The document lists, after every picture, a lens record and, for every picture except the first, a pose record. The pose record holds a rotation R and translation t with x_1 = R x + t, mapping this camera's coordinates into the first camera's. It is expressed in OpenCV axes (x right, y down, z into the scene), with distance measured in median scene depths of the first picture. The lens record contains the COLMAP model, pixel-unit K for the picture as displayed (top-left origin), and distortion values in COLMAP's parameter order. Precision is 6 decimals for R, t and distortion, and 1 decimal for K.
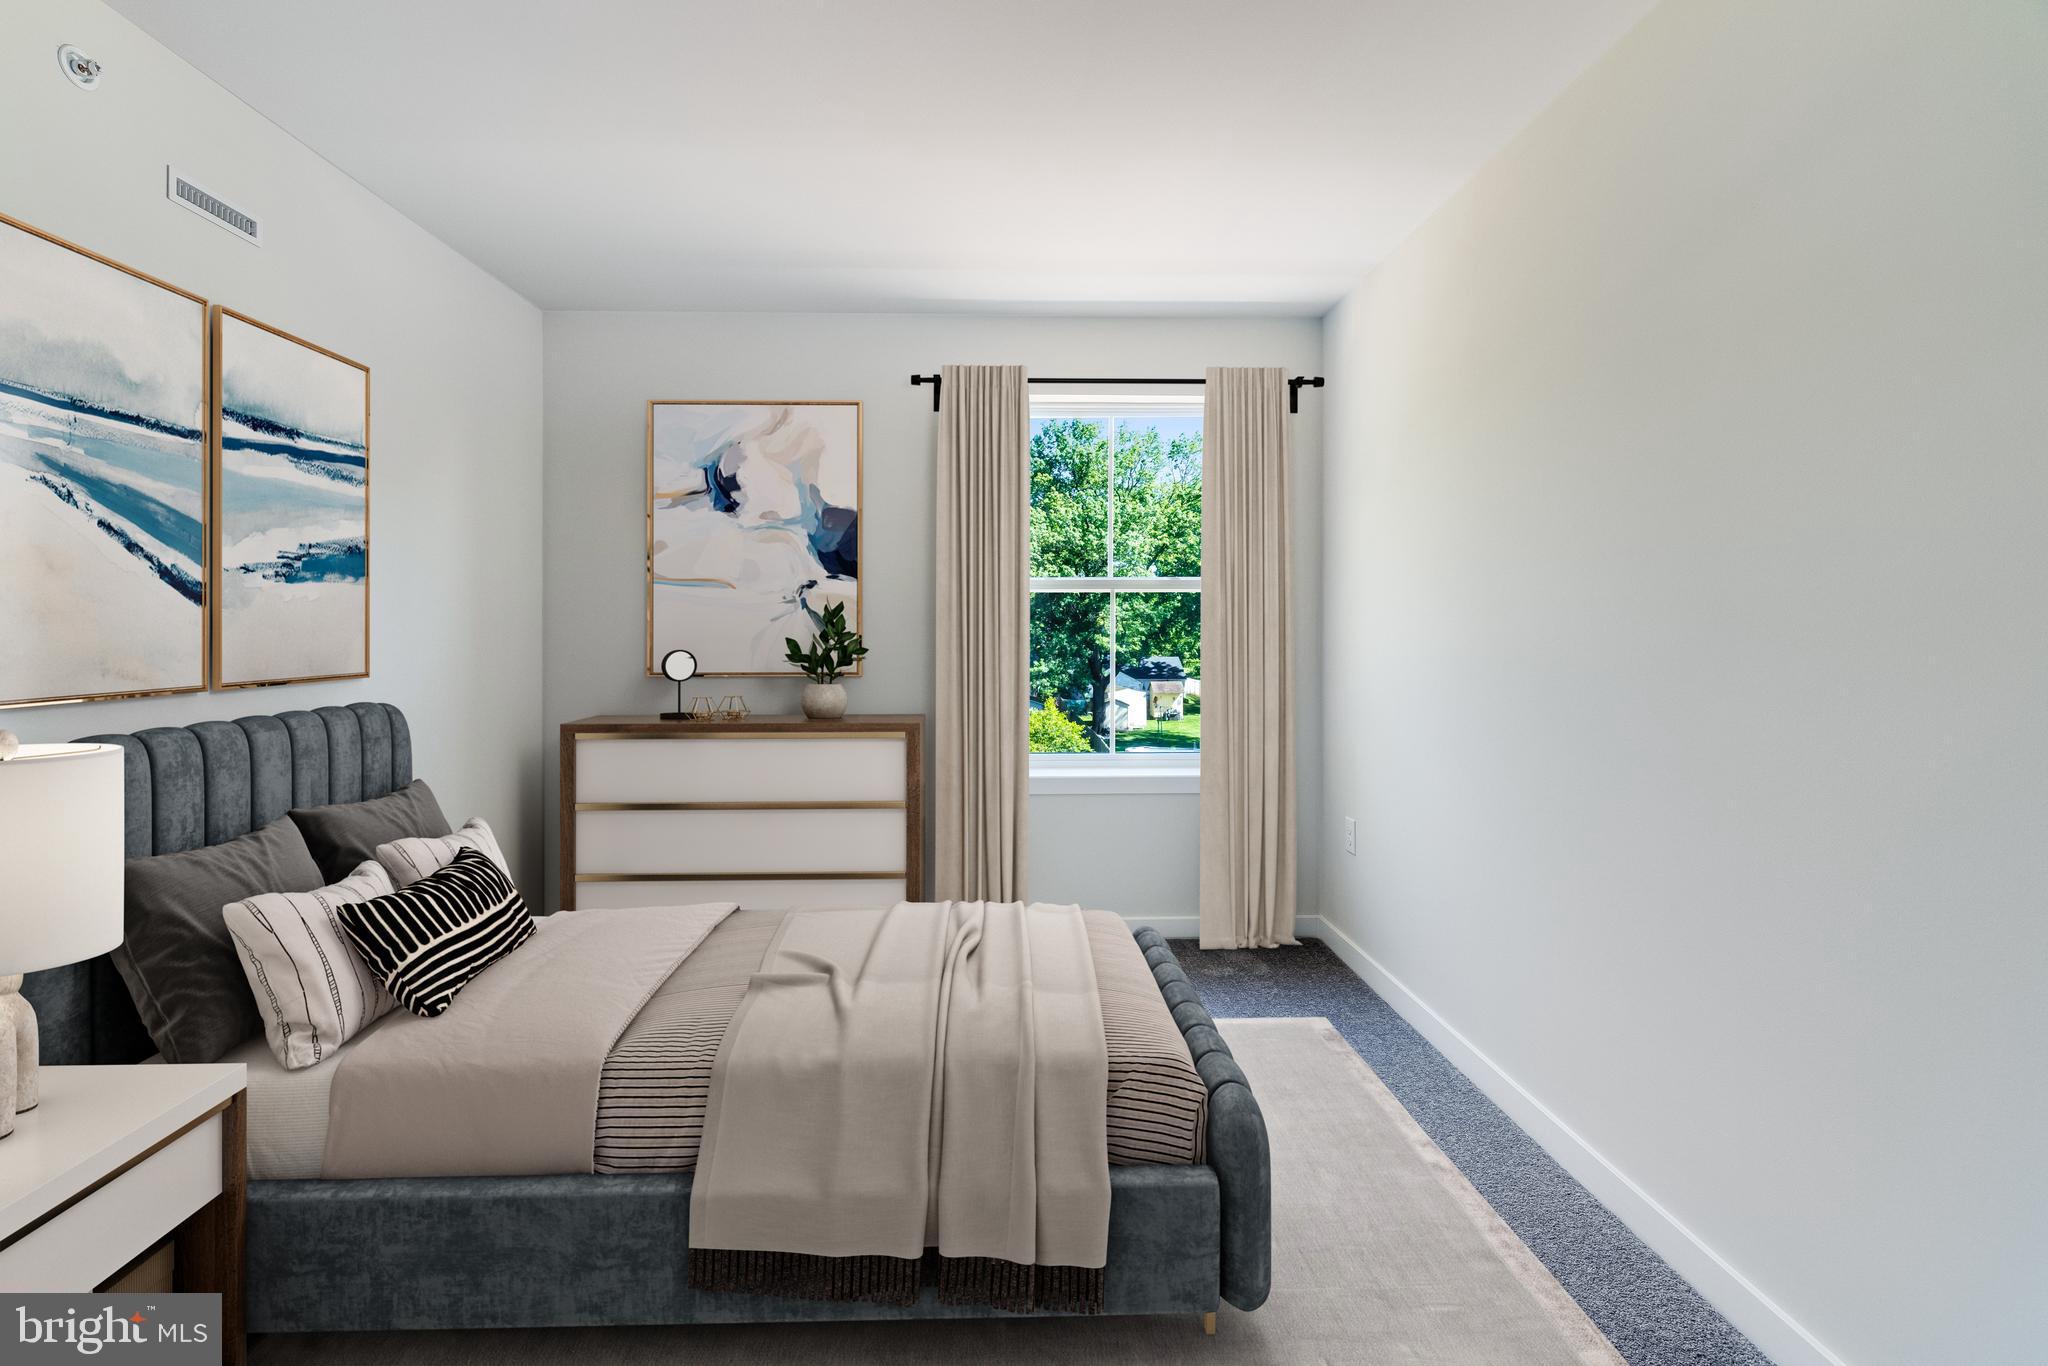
lens RADIAL K [[913.2, 0, 1017.6], [0, 913.2, 681.6], [0, 0, 1]] dist [0.001359, 0.000117]
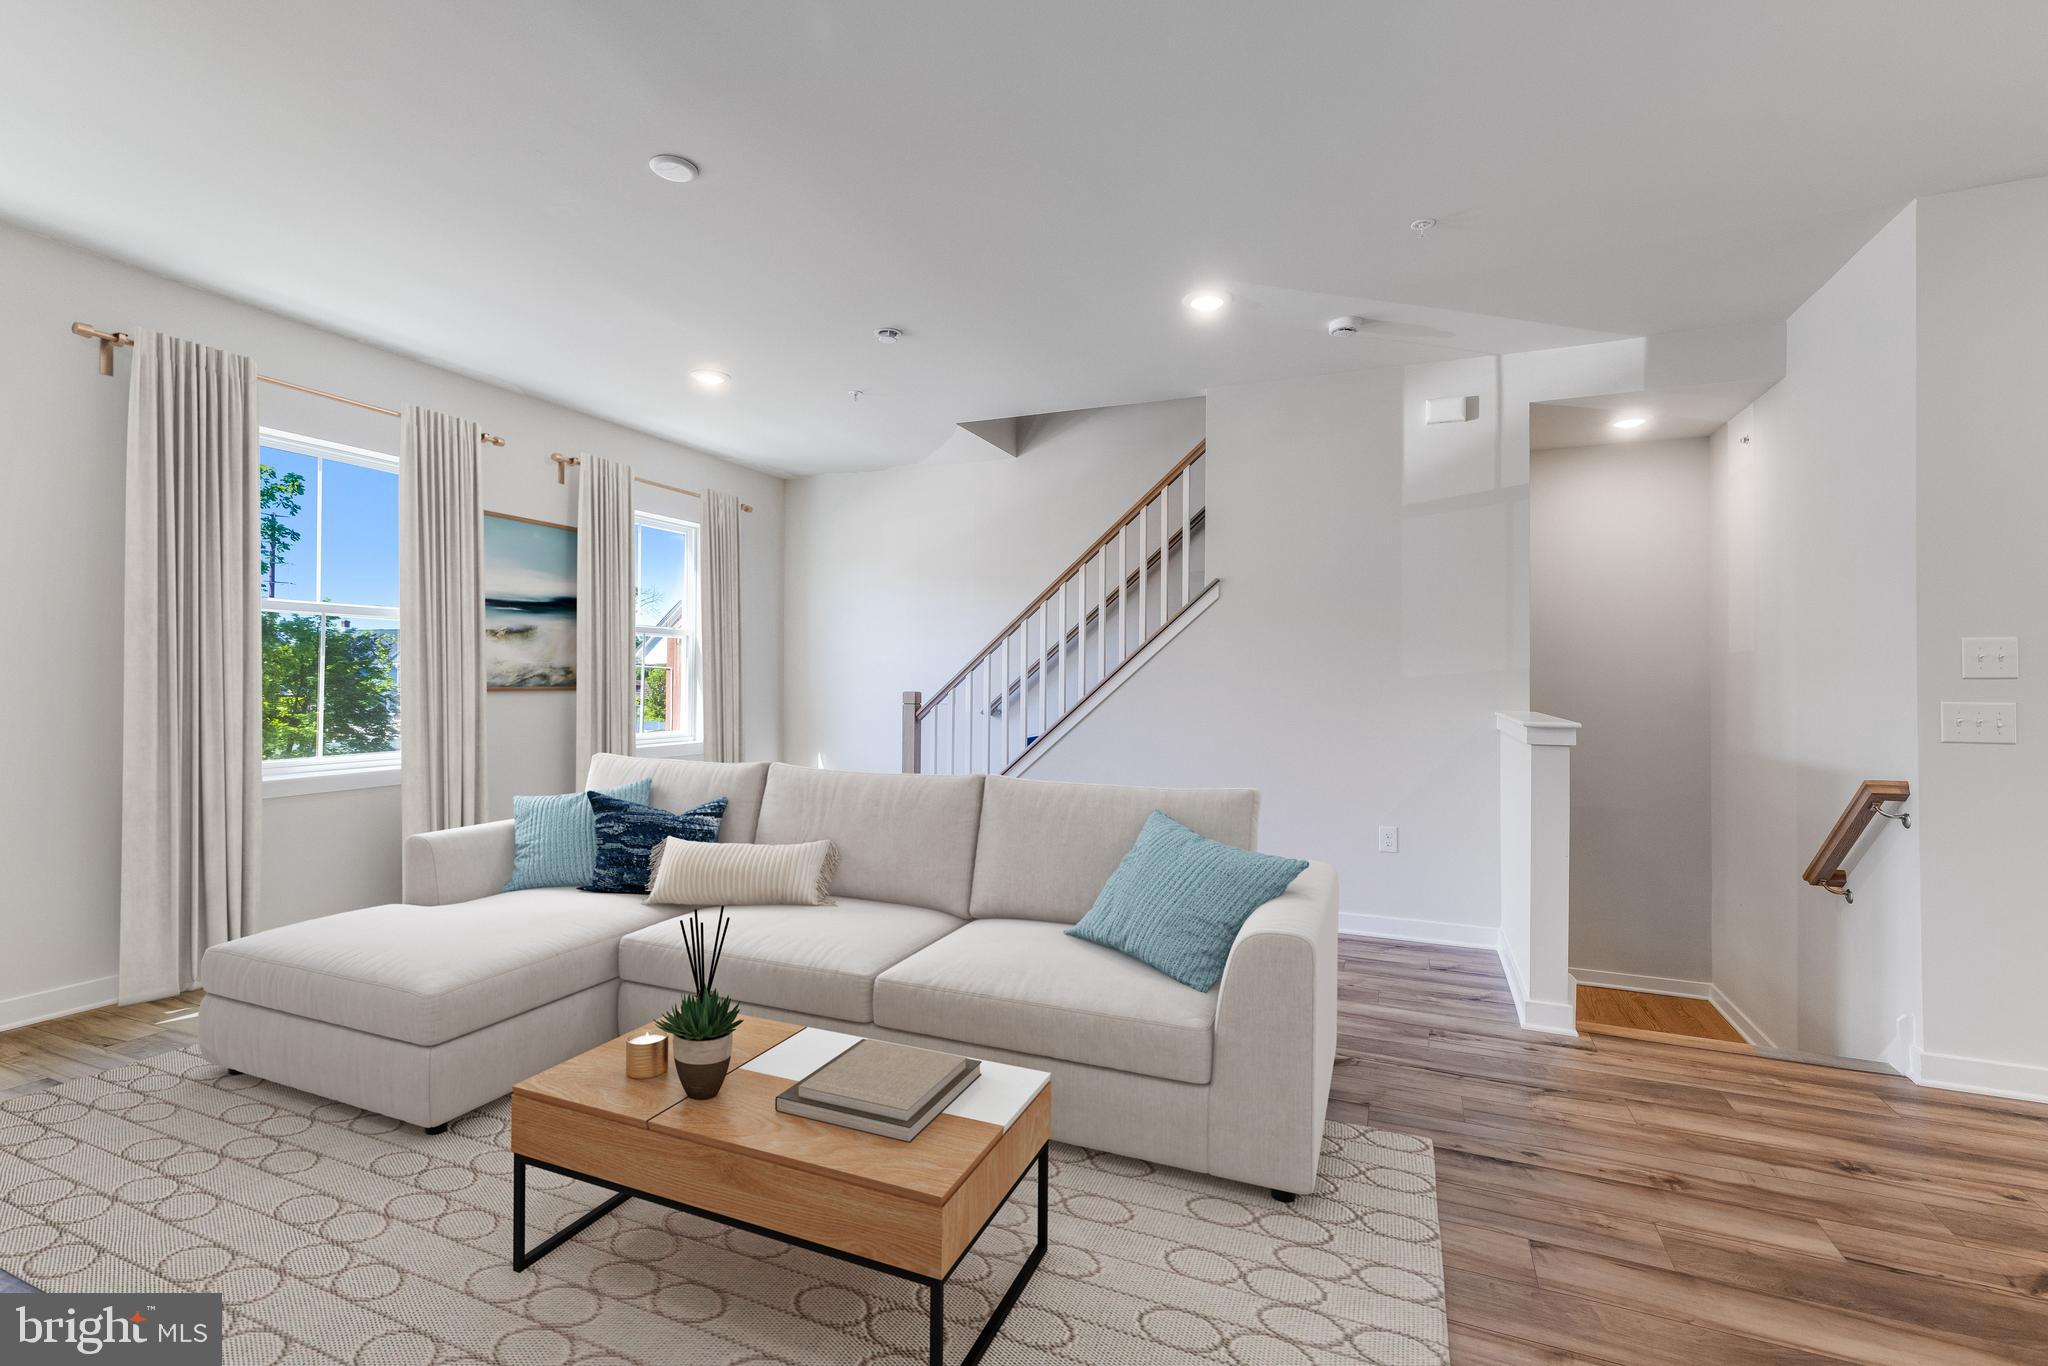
lens RADIAL K [[913.2, 0, 1017.6], [0, 913.2, 681.6], [0, 0, 1]] dist [0.001359, 0.000117]
pose [[0.765109, -0.000224, 0.643900, 0.001682], [0.031529, 0.998813, -0.037117, 0.024707], [-0.643128, 0.048700, 0.764208, -0.384847]]
